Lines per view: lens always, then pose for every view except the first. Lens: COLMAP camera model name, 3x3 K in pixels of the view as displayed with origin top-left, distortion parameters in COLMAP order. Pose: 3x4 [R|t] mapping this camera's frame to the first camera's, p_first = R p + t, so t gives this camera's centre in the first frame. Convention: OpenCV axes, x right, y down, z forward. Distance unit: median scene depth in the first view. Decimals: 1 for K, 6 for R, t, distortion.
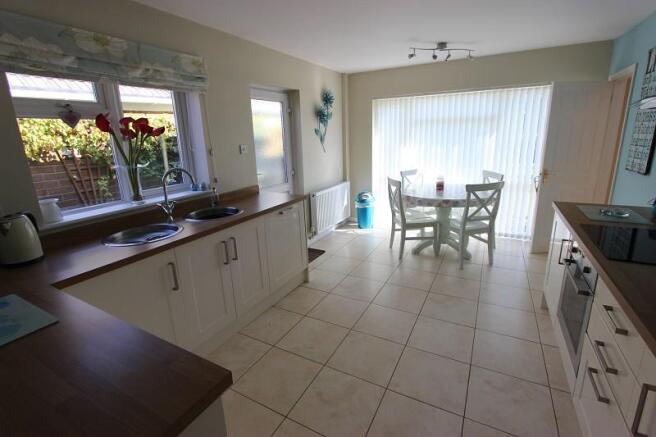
lens RADIAL K [[302.8, 0, 330.4], [0, 302.8, 205.4], [0, 0, 1]] dist [-0.017778, 0.002777]
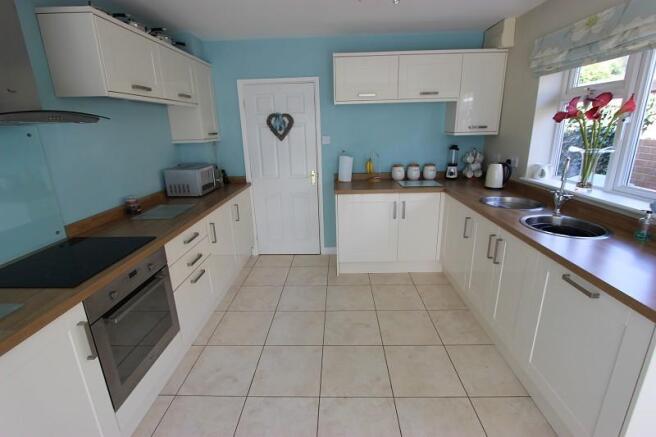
lens RADIAL K [[302.8, 0, 327.8], [0, 302.8, 216.1], [0, 0, 1]] dist [-0.017778, 0.002777]
pose [[-0.895278, 0.177402, -0.408663, 0.350178], [-0.050785, 0.870680, 0.489222, -0.264434], [0.442603, 0.458744, -0.770491, 1.041678]]
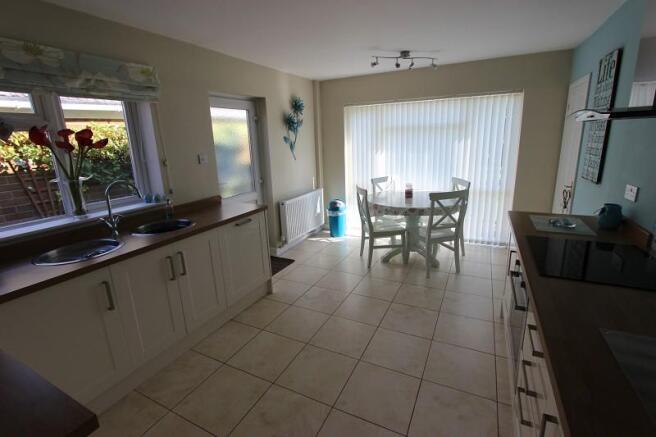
lens RADIAL K [[302.8, 0, 330.5], [0, 302.8, 206.4], [0, 0, 1]] dist [-0.017778, 0.002777]
pose [[0.999505, -0.009192, 0.030101, 0.096085], [0.009458, 0.999917, -0.008719, -0.020252], [-0.030018, 0.008999, 0.999509, 0.012766]]
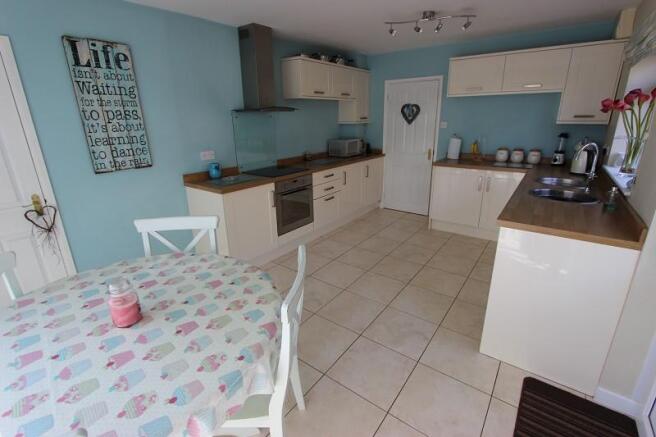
lens RADIAL K [[302.8, 0, 330.7], [0, 302.8, 218.3], [0, 0, 1]] dist [-0.017778, 0.002777]
pose [[-0.986812, -0.003818, 0.161825, 0.145673], [0.082413, 0.848597, 0.522581, -0.373132], [-0.139319, 0.529026, -0.837091, 1.536832]]
